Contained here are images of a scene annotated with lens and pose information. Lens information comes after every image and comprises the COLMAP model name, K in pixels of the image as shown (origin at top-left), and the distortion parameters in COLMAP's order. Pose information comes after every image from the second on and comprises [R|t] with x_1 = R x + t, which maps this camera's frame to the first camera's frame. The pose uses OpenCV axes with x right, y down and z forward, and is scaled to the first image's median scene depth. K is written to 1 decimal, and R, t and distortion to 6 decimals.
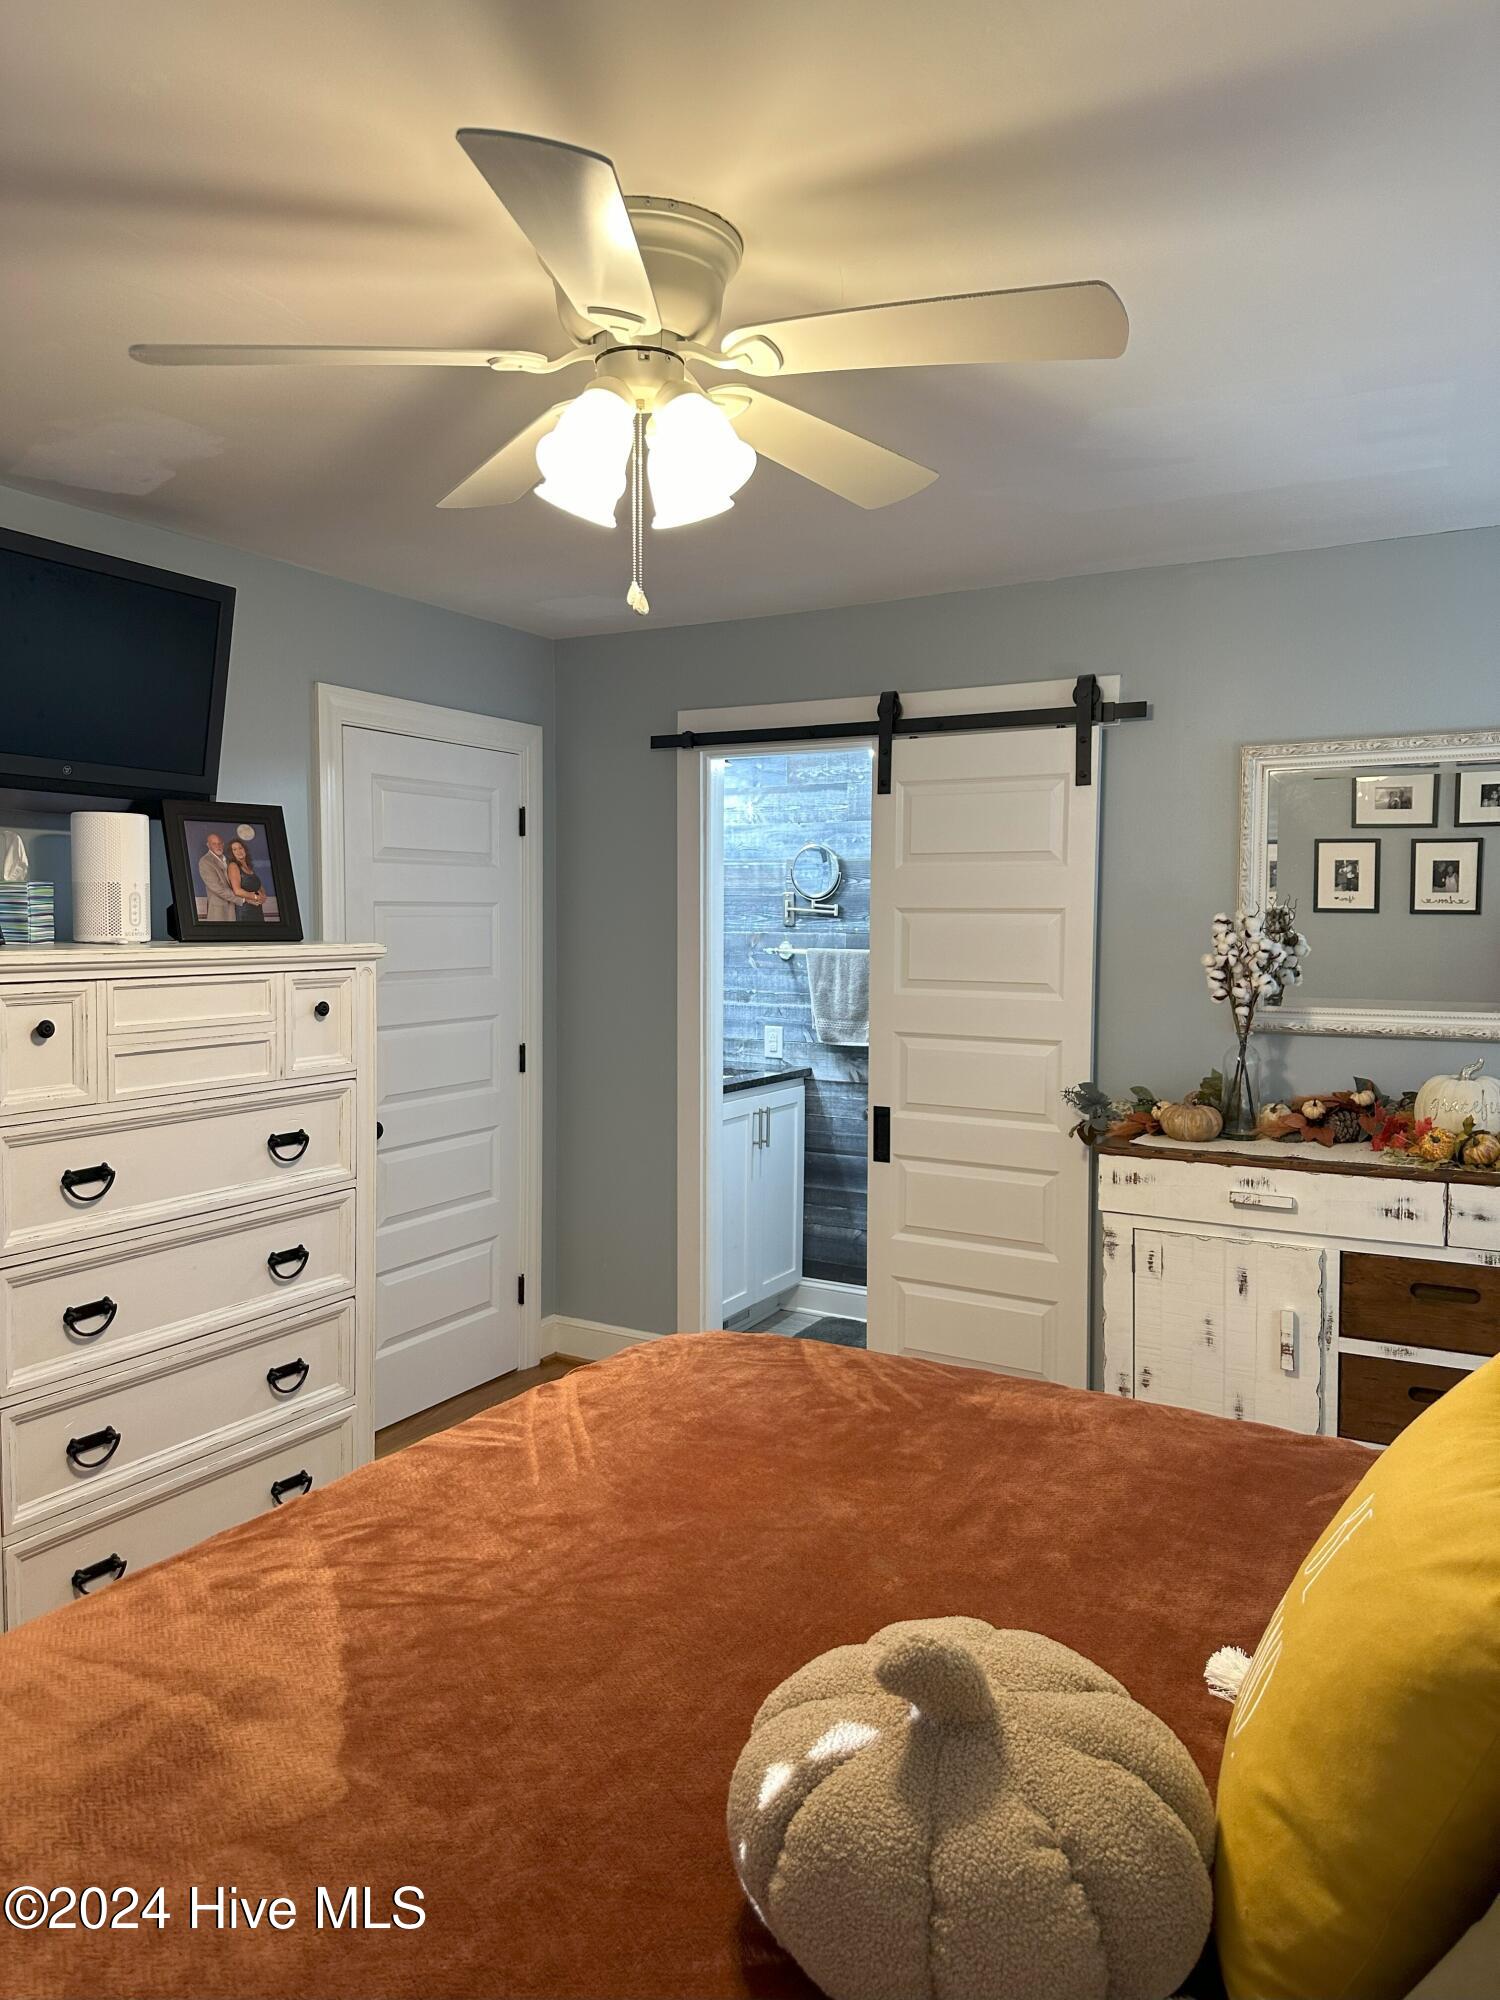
lens RADIAL K [[1379.4, 0, 759.6], [0, 1379.4, 1001.9], [0, 0, 1]] dist [0.002141, -0.005755]
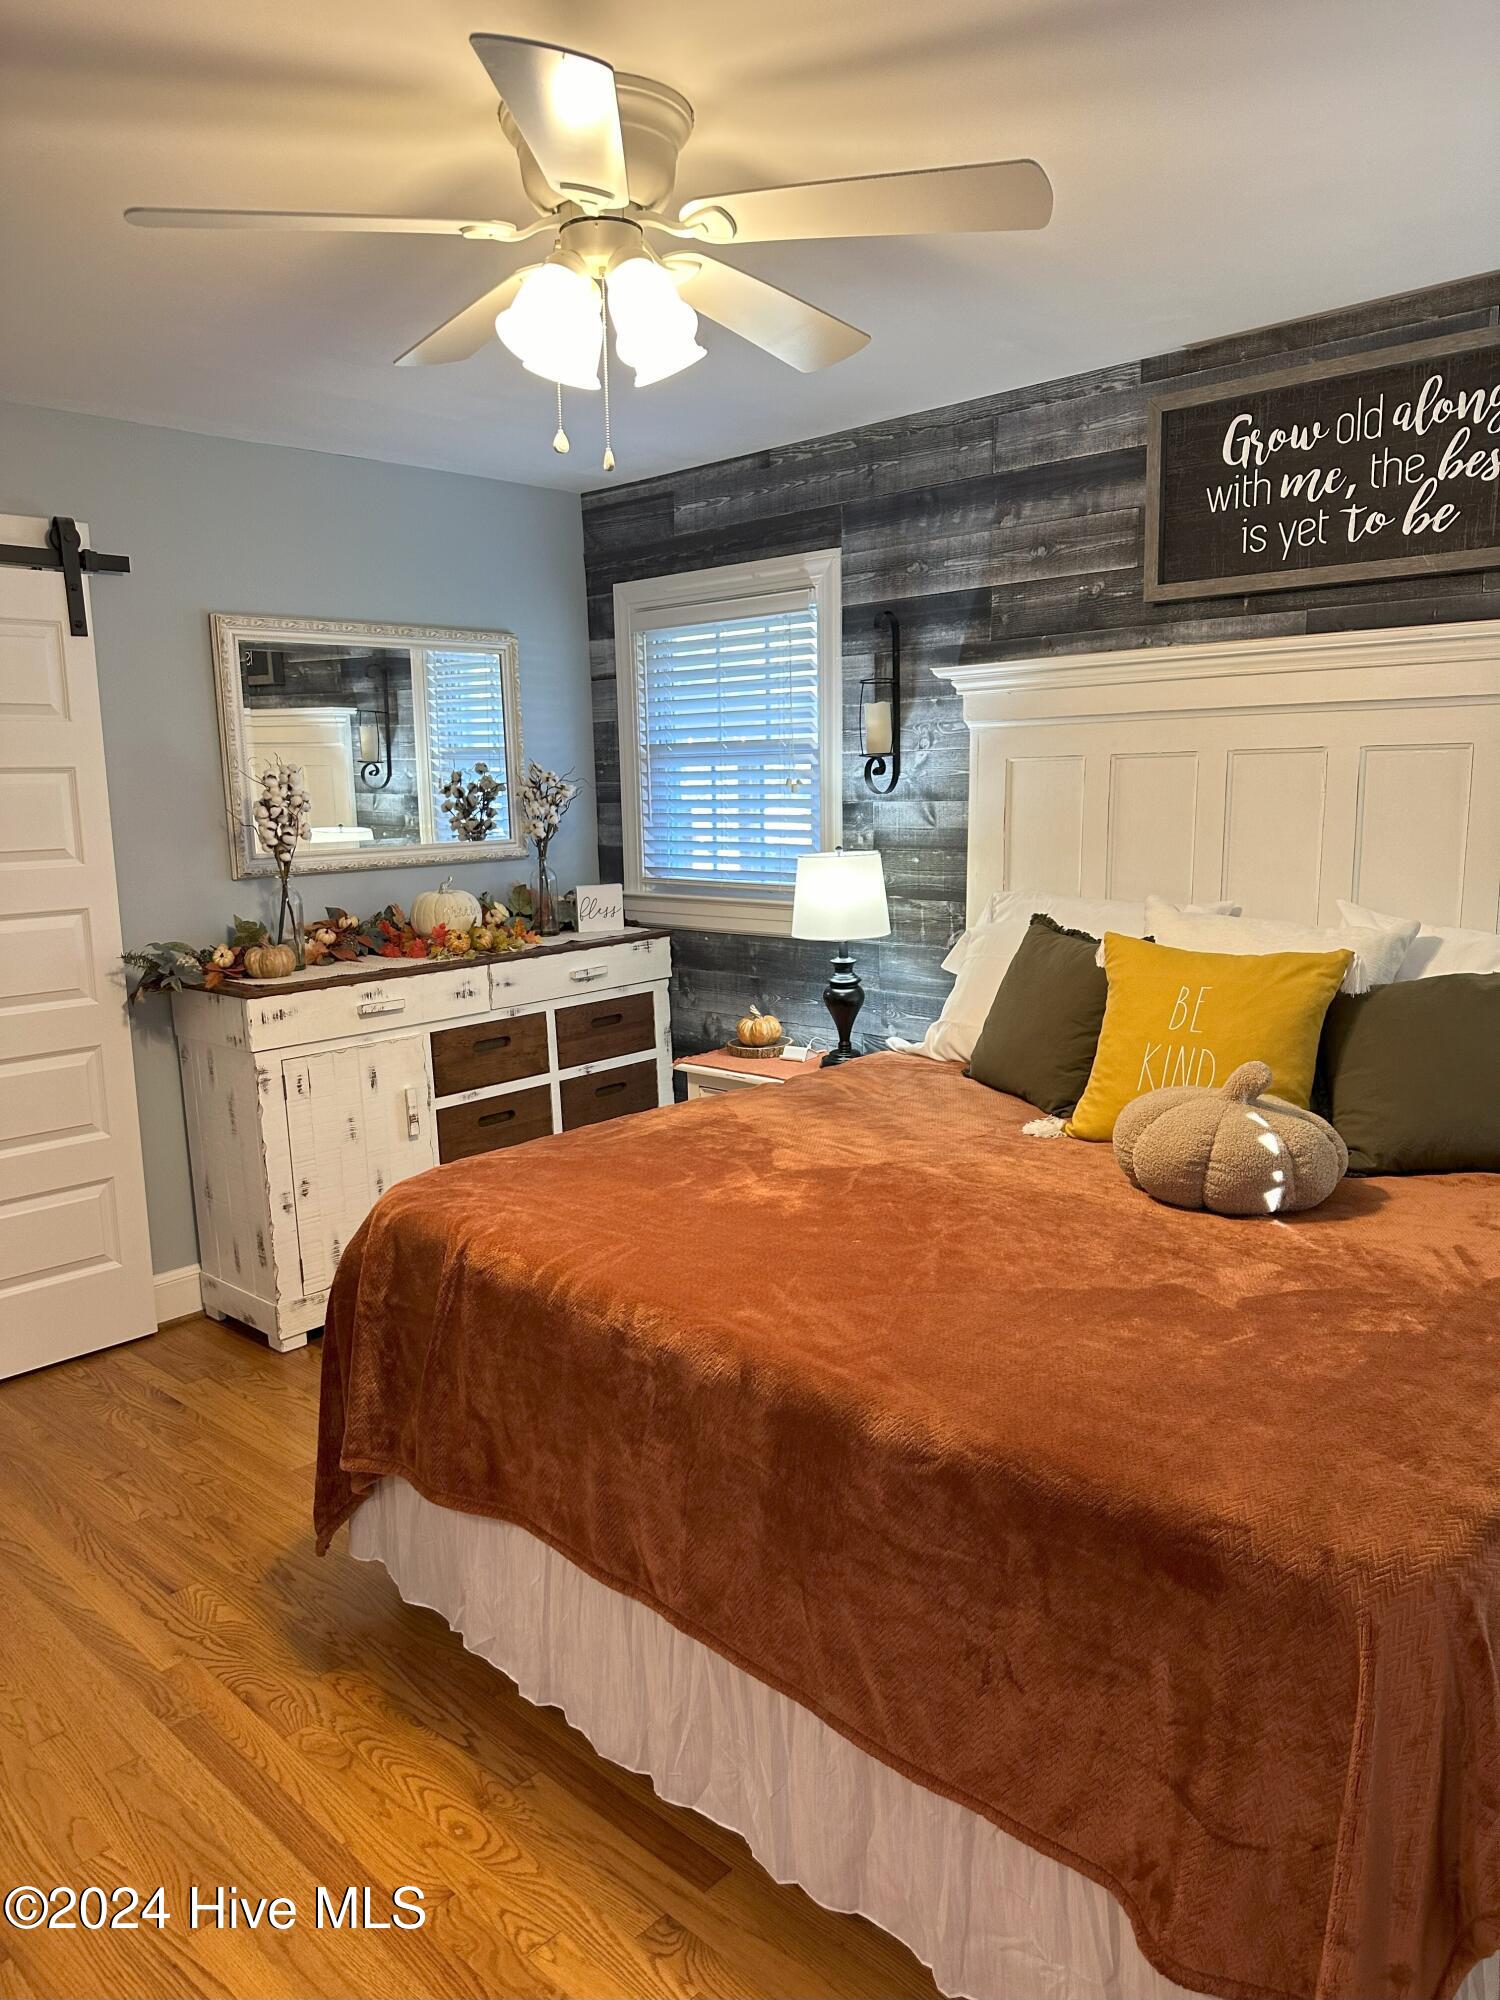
lens RADIAL K [[1379.4, 0, 767.3], [0, 1379.4, 1004.0], [0, 0, 1]] dist [0.002141, -0.005755]
pose [[0.223322, -0.172356, 0.959386, -0.700777], [0.080863, 0.984126, 0.157977, -0.022483], [-0.971385, 0.042299, 0.233714, 0.372438]]
